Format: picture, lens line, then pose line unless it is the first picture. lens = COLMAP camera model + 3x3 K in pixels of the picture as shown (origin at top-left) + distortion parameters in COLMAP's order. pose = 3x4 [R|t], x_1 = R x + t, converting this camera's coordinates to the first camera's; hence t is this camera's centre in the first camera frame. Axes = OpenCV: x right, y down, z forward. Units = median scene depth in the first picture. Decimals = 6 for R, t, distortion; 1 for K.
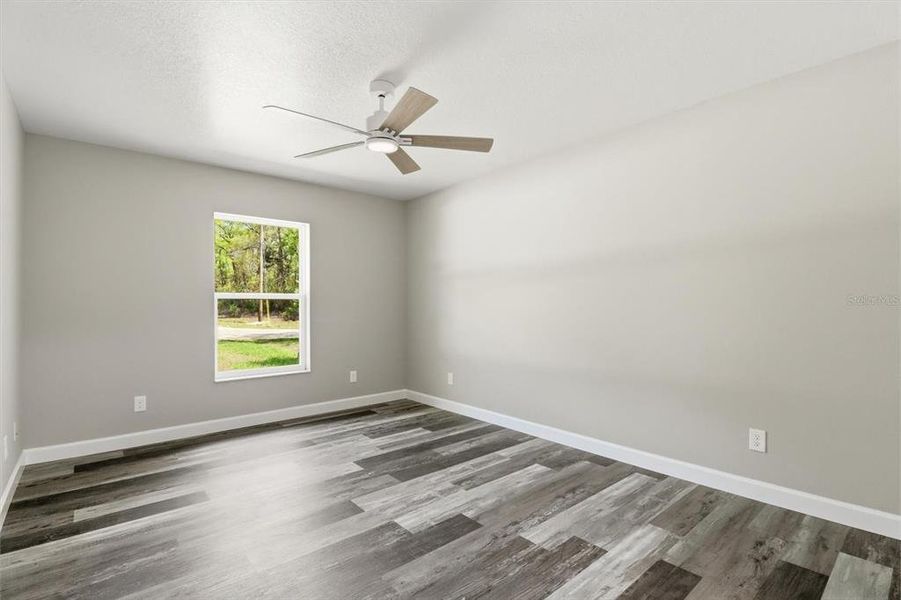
lens RADIAL K [[425.9, 0, 451.1], [0, 425.9, 298.7], [0, 0, 1]] dist [-0.003547, -0.001670]
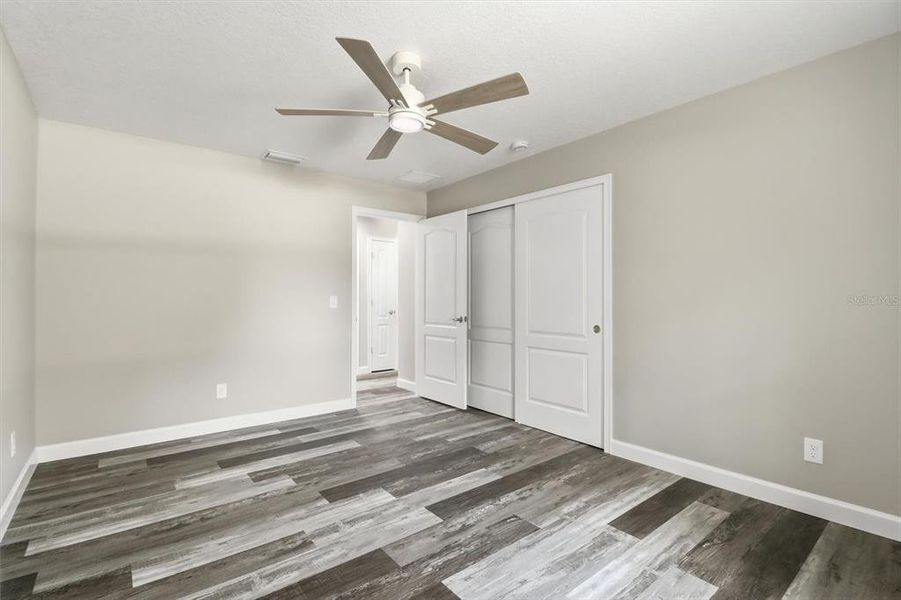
lens RADIAL K [[425.9, 0, 451.1], [0, 425.9, 298.7], [0, 0, 1]] dist [-0.003547, -0.001670]
pose [[-0.999358, 0.005431, 0.035405, -0.292228], [0.004840, 0.999848, -0.016755, 0.030663], [-0.035491, -0.016573, -0.999233, 1.929388]]
